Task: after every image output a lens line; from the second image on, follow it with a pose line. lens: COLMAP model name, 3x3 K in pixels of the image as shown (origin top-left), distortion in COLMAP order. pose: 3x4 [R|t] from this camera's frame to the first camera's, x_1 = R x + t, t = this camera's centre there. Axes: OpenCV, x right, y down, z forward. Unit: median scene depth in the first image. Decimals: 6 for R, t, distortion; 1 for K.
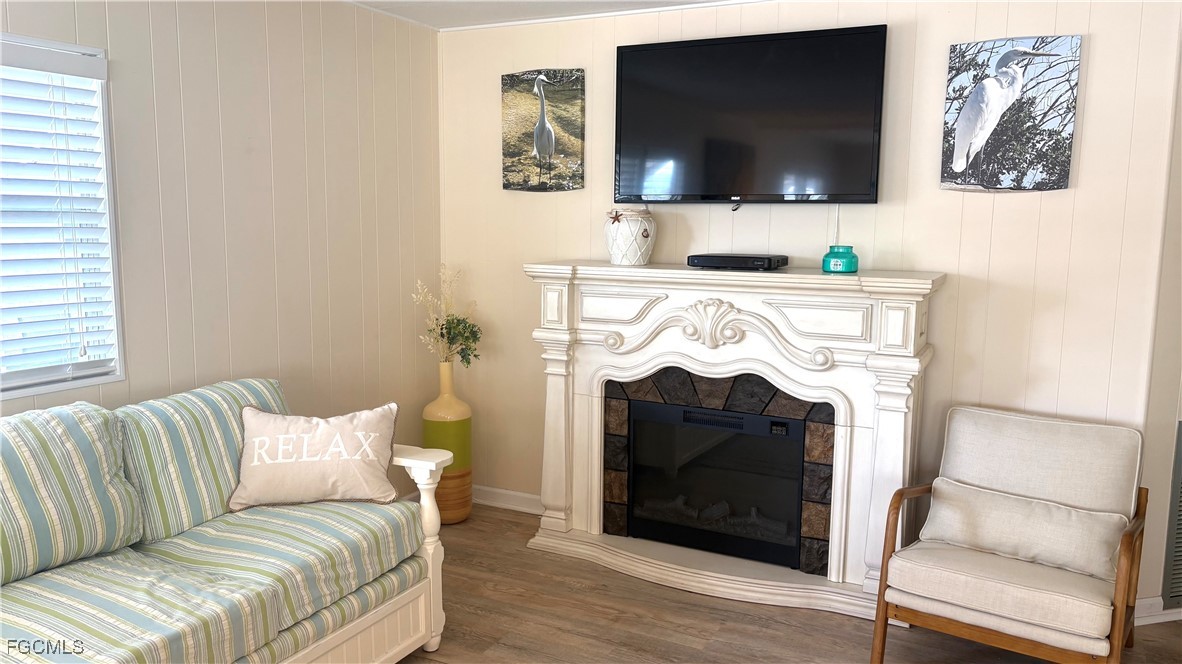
lens RADIAL K [[884.0, 0, 587.8], [0, 884.0, 336.9], [0, 0, 1]] dist [0.057570, -0.059718]
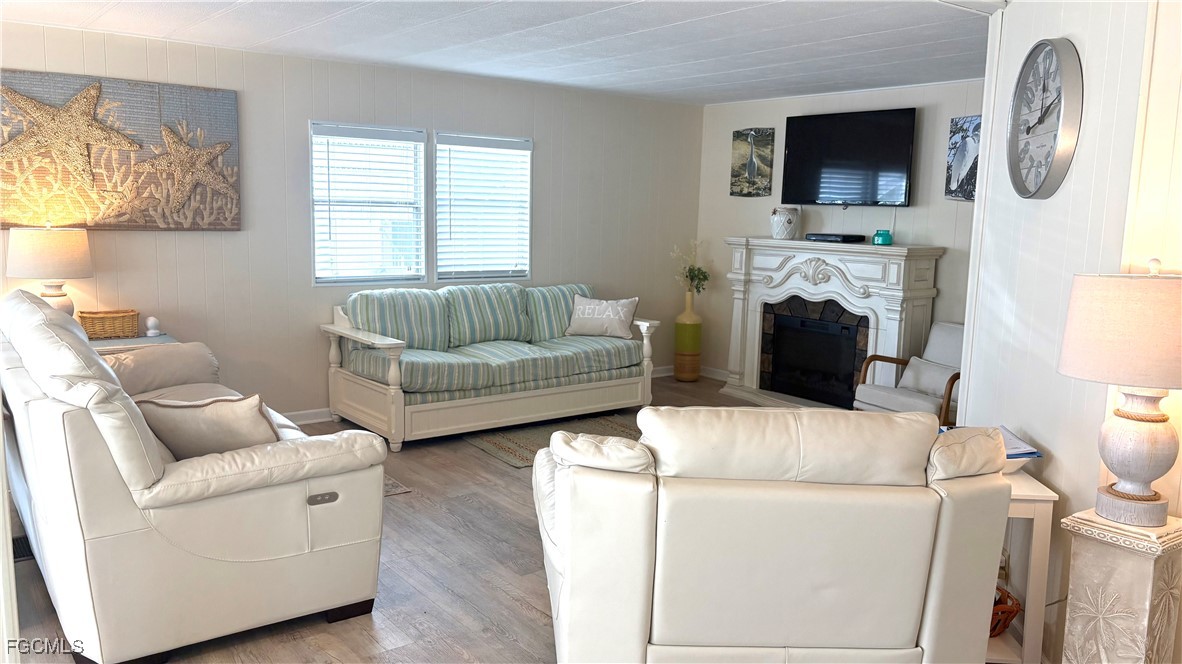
lens RADIAL K [[890.4, 0, 596.7], [0, 890.4, 335.2], [0, 0, 1]] dist [0.049724, -0.062961]
pose [[0.902923, 0.075698, -0.423084, 0.539881], [-0.074748, 0.997024, 0.018864, 0.118220], [0.423252, 0.014592, 0.905894, -0.879115]]
